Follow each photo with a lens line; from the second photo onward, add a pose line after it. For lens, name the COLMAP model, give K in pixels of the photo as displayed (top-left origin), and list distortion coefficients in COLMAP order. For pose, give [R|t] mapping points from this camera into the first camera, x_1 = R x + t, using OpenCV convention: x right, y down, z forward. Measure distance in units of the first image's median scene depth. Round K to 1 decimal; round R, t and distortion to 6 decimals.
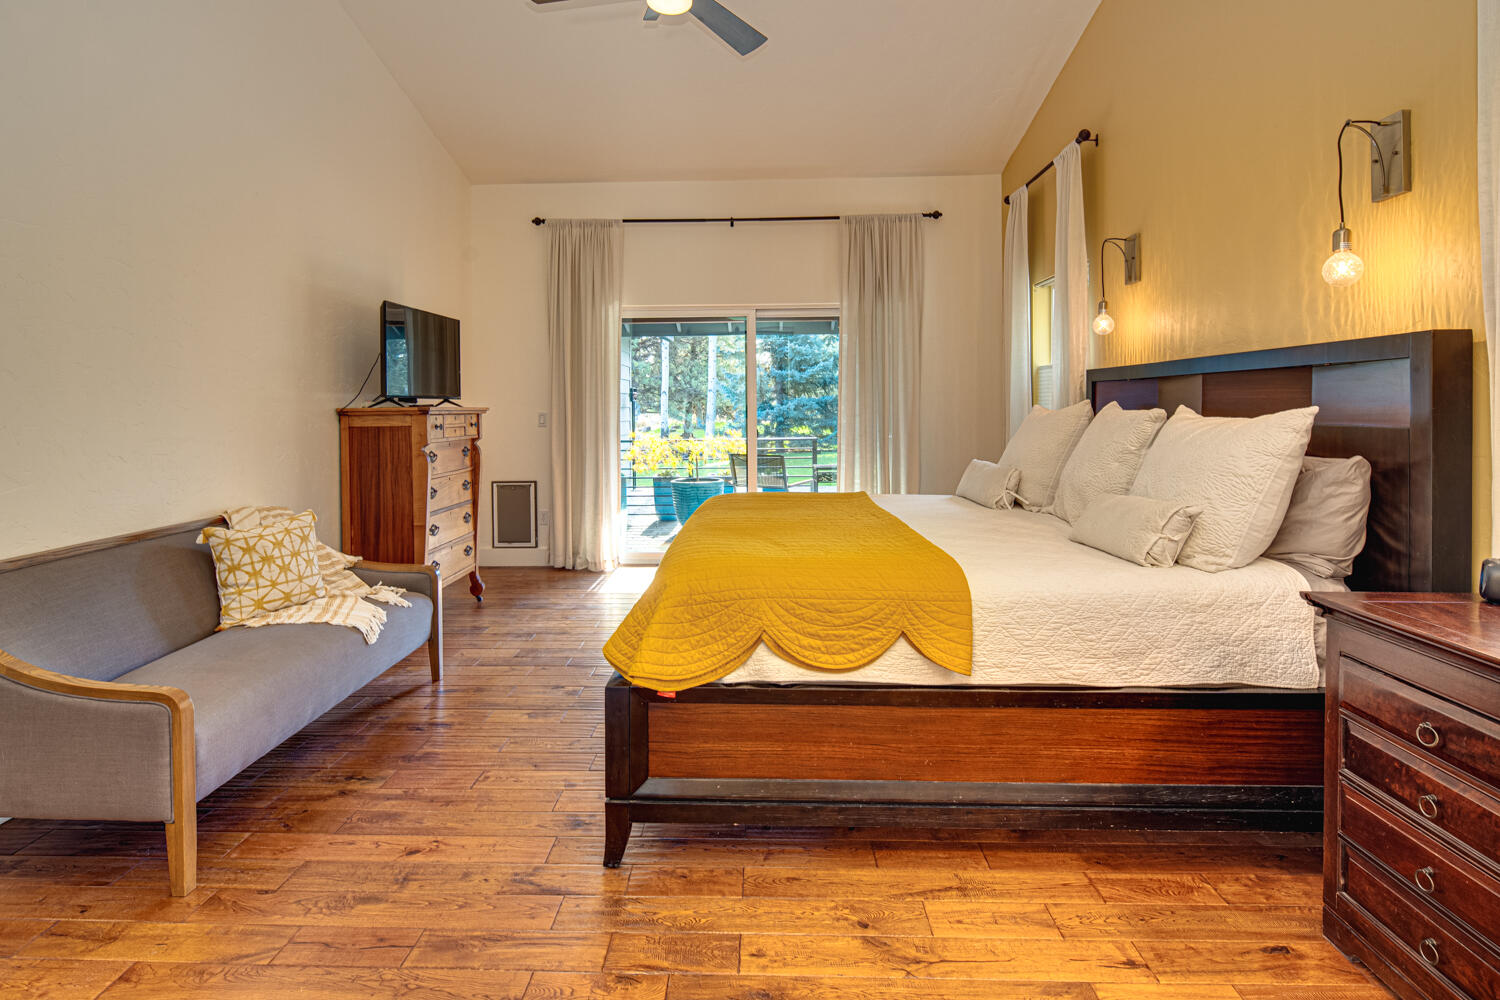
lens RADIAL K [[727.7, 0, 746.8], [0, 727.7, 413.3], [0, 0, 1]] dist [0.000143, -0.000247]
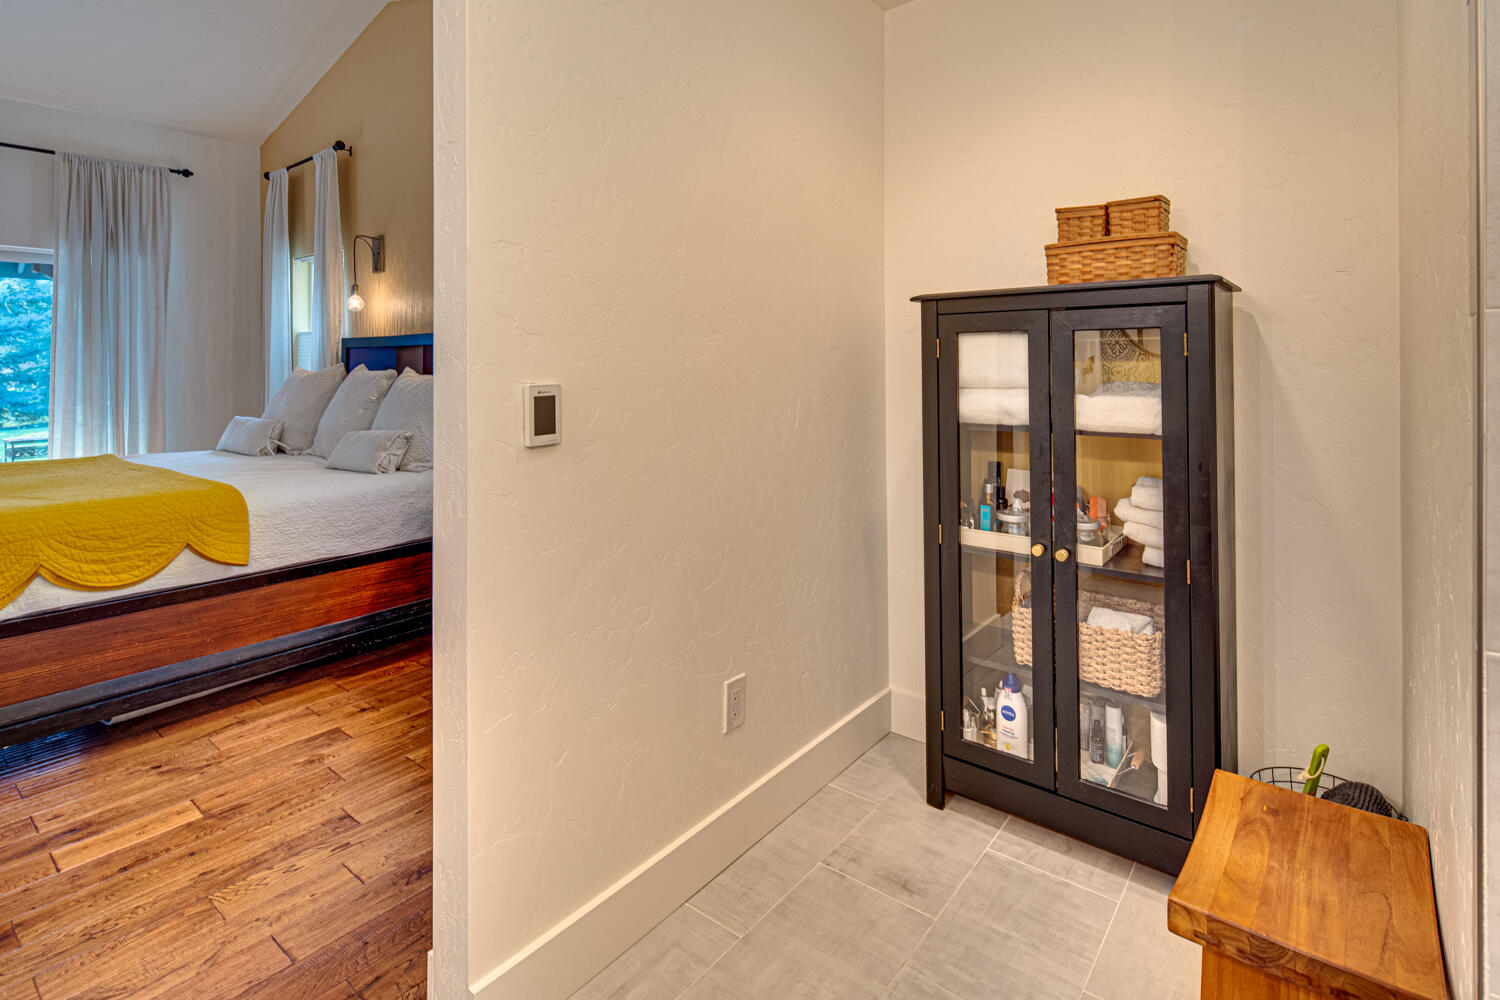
lens RADIAL K [[747.3, 0, 749.3], [0, 747.3, 360.2], [0, 0, 1]] dist [-0.001298, -0.001895]
pose [[0.598961, 0.009384, 0.800723, -0.243944], [0.006810, 0.999835, -0.016811, 0.006056], [-0.800749, 0.015522, 0.598799, -0.574124]]
